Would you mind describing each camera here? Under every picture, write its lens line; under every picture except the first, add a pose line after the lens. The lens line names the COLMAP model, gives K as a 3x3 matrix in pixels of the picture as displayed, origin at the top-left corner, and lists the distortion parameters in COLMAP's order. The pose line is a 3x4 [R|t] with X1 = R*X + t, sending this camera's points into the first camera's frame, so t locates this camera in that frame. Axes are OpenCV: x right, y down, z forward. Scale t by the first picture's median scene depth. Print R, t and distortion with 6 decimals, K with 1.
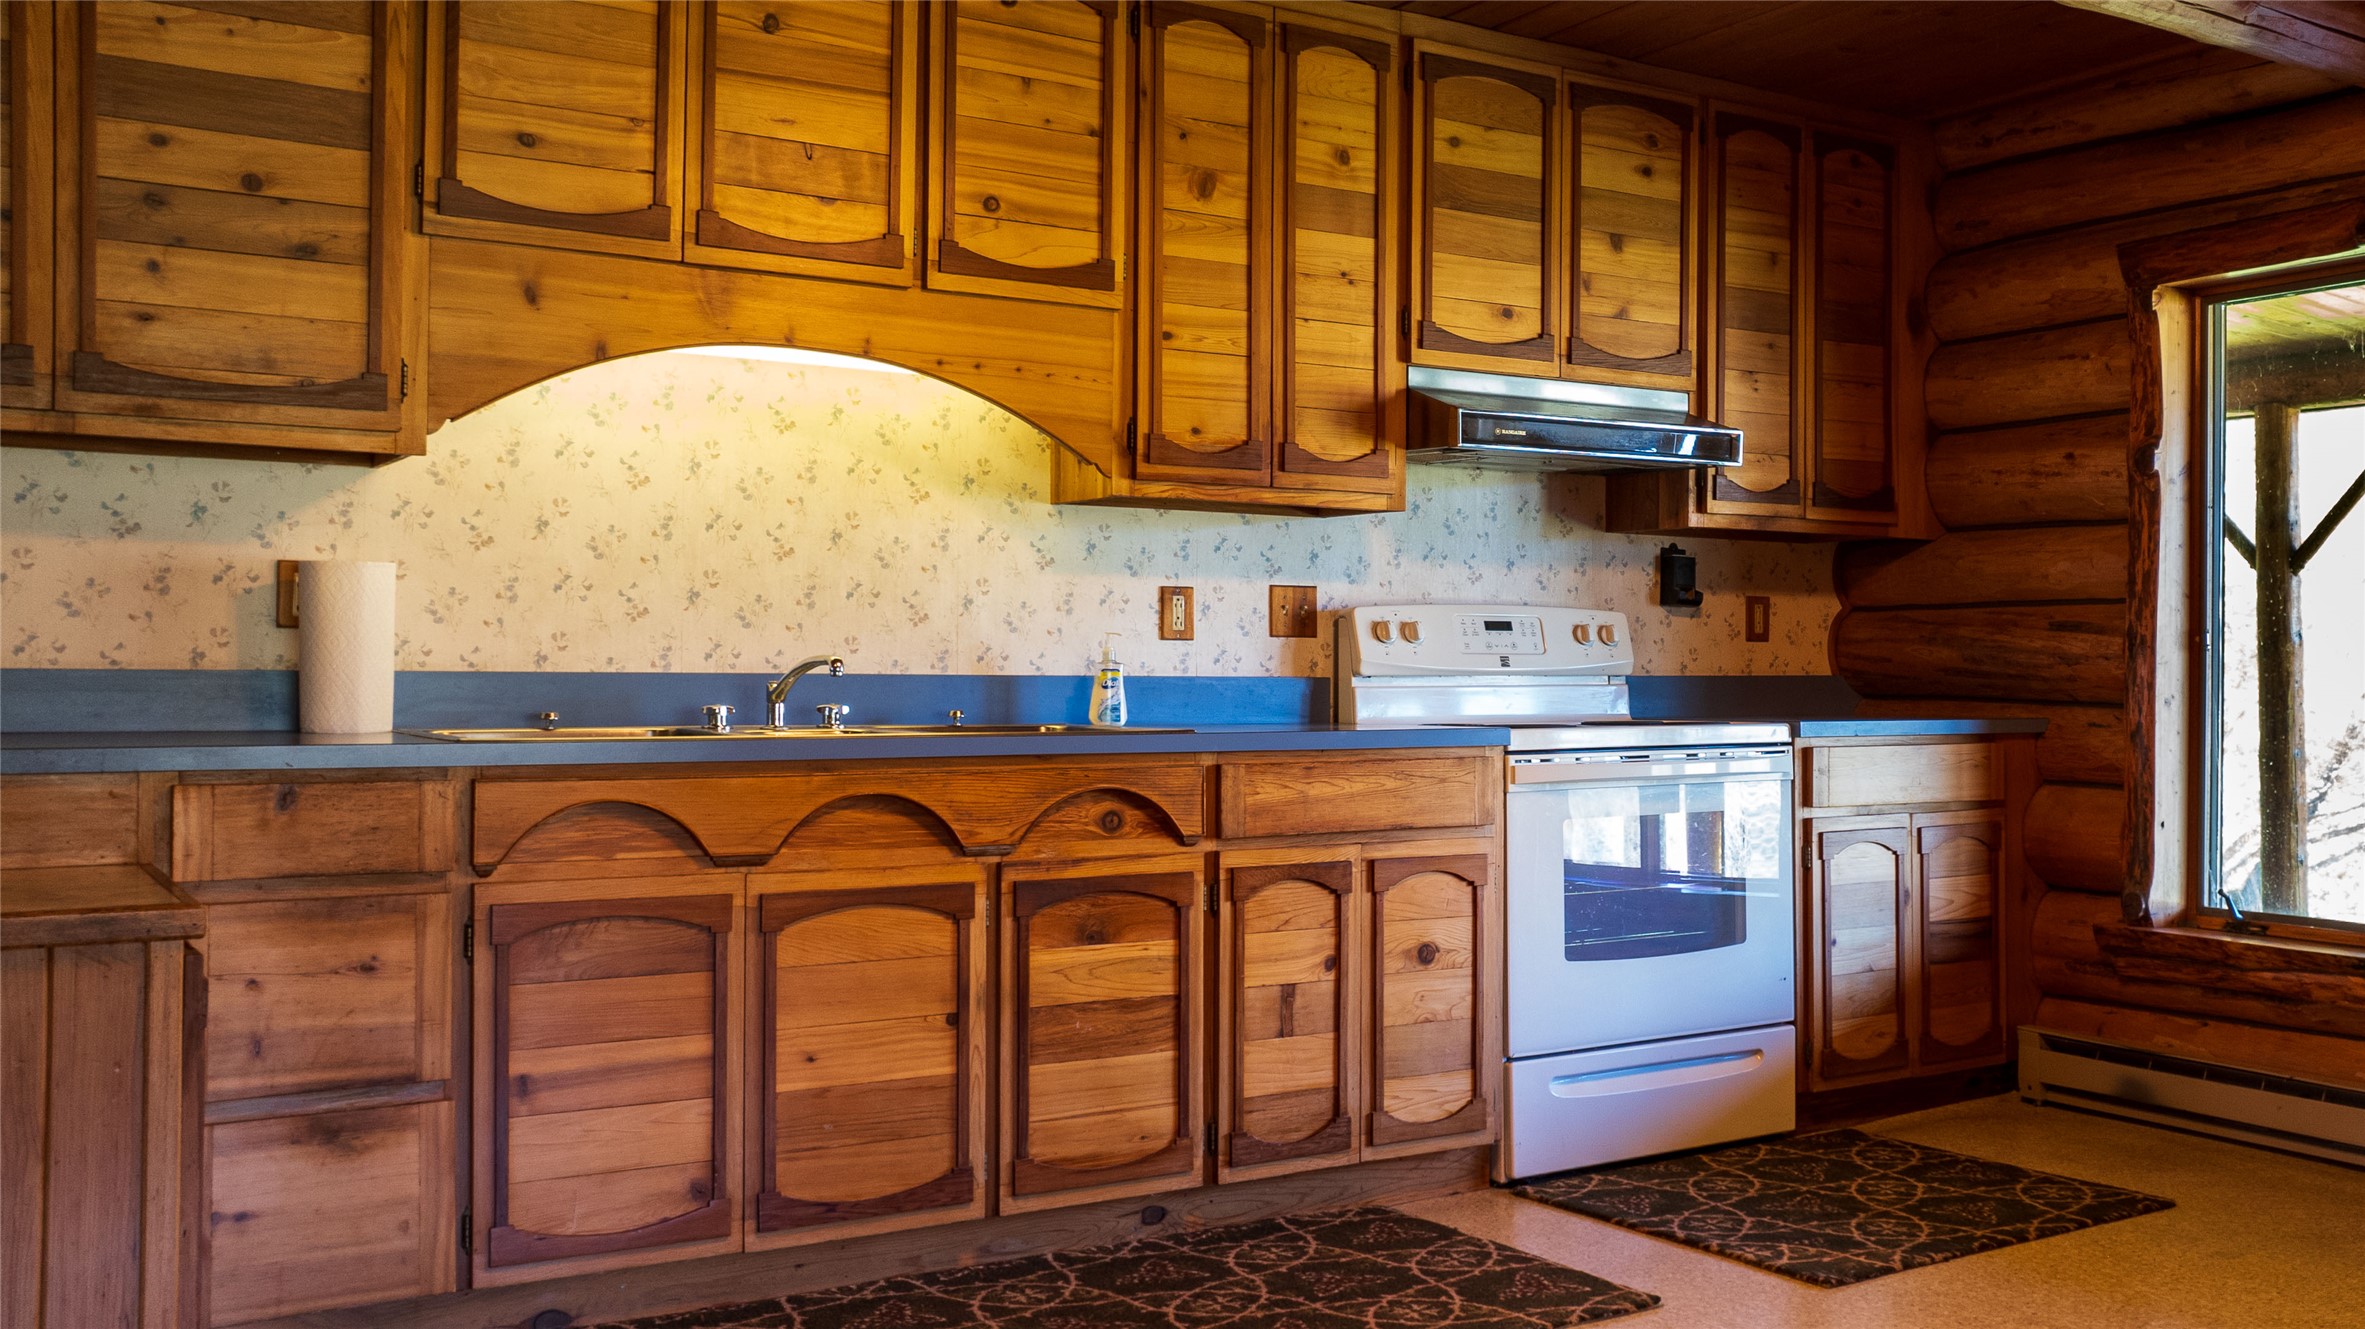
lens RADIAL K [[2166.3, 0, 1570.0], [0, 2166.3, 652.9], [0, 0, 1]] dist [-0.004383, -0.023055]
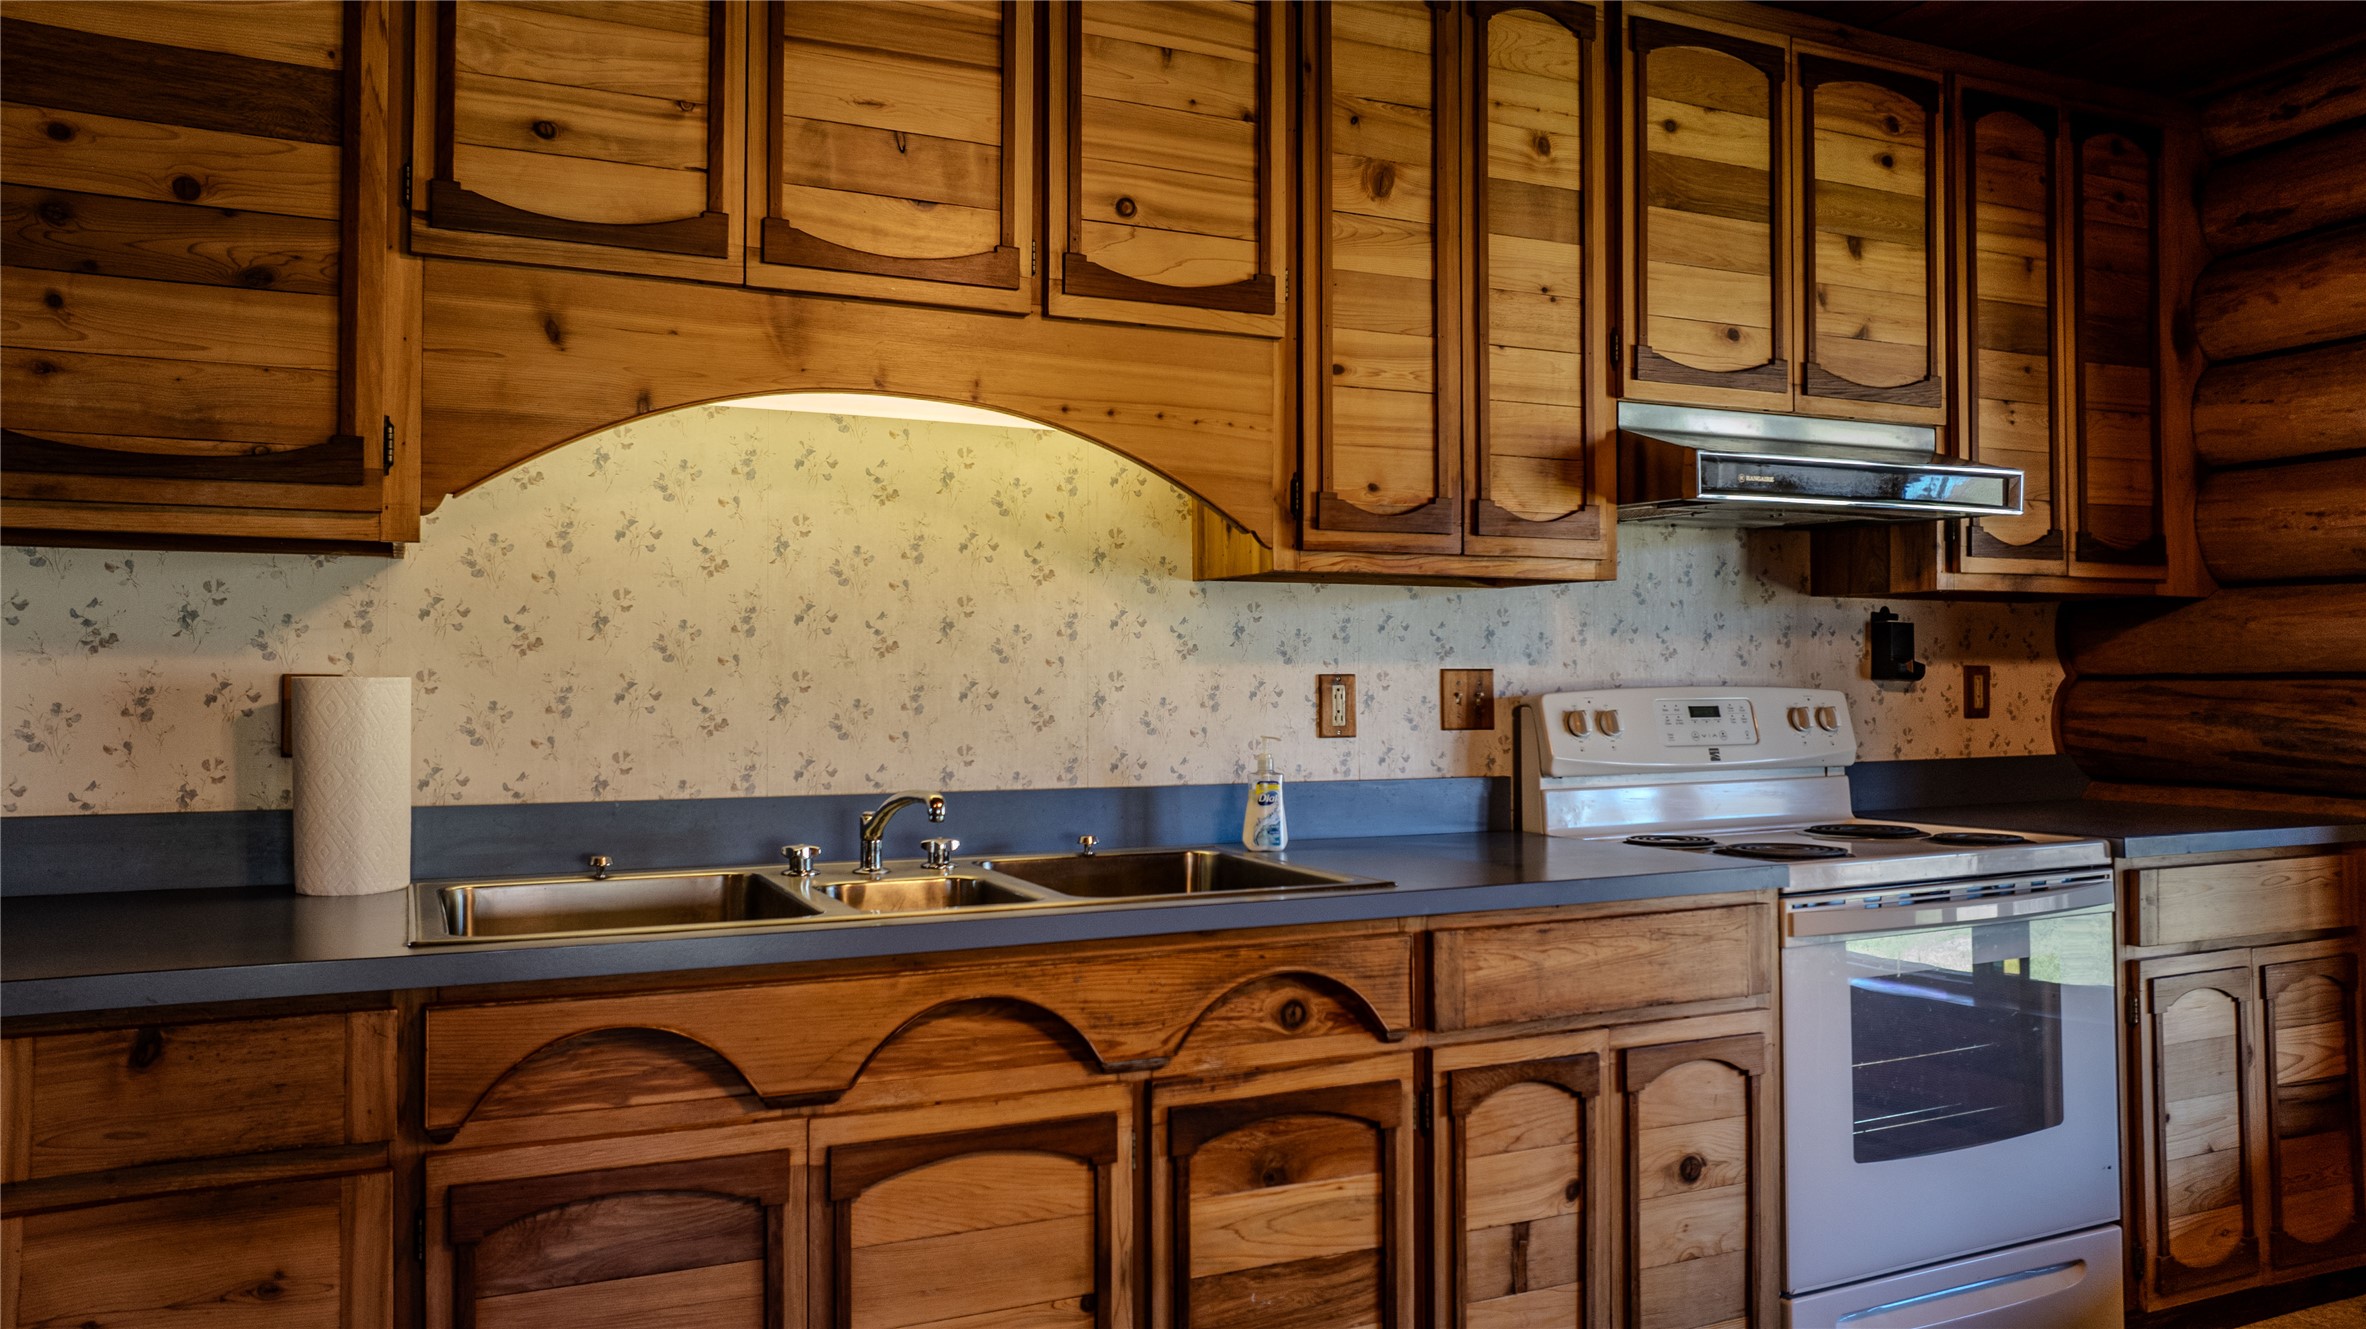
lens RADIAL K [[1614.6, 0, 1183.0], [0, 1614.6, 664.5], [0, 0, 1]] dist [-0.006994, -0.001597]
pose [[0.977875, -0.008017, -0.209035, -0.122821], [0.007614, 0.999967, -0.002731, -0.037611], [0.209050, 0.001079, 0.977904, 0.420385]]
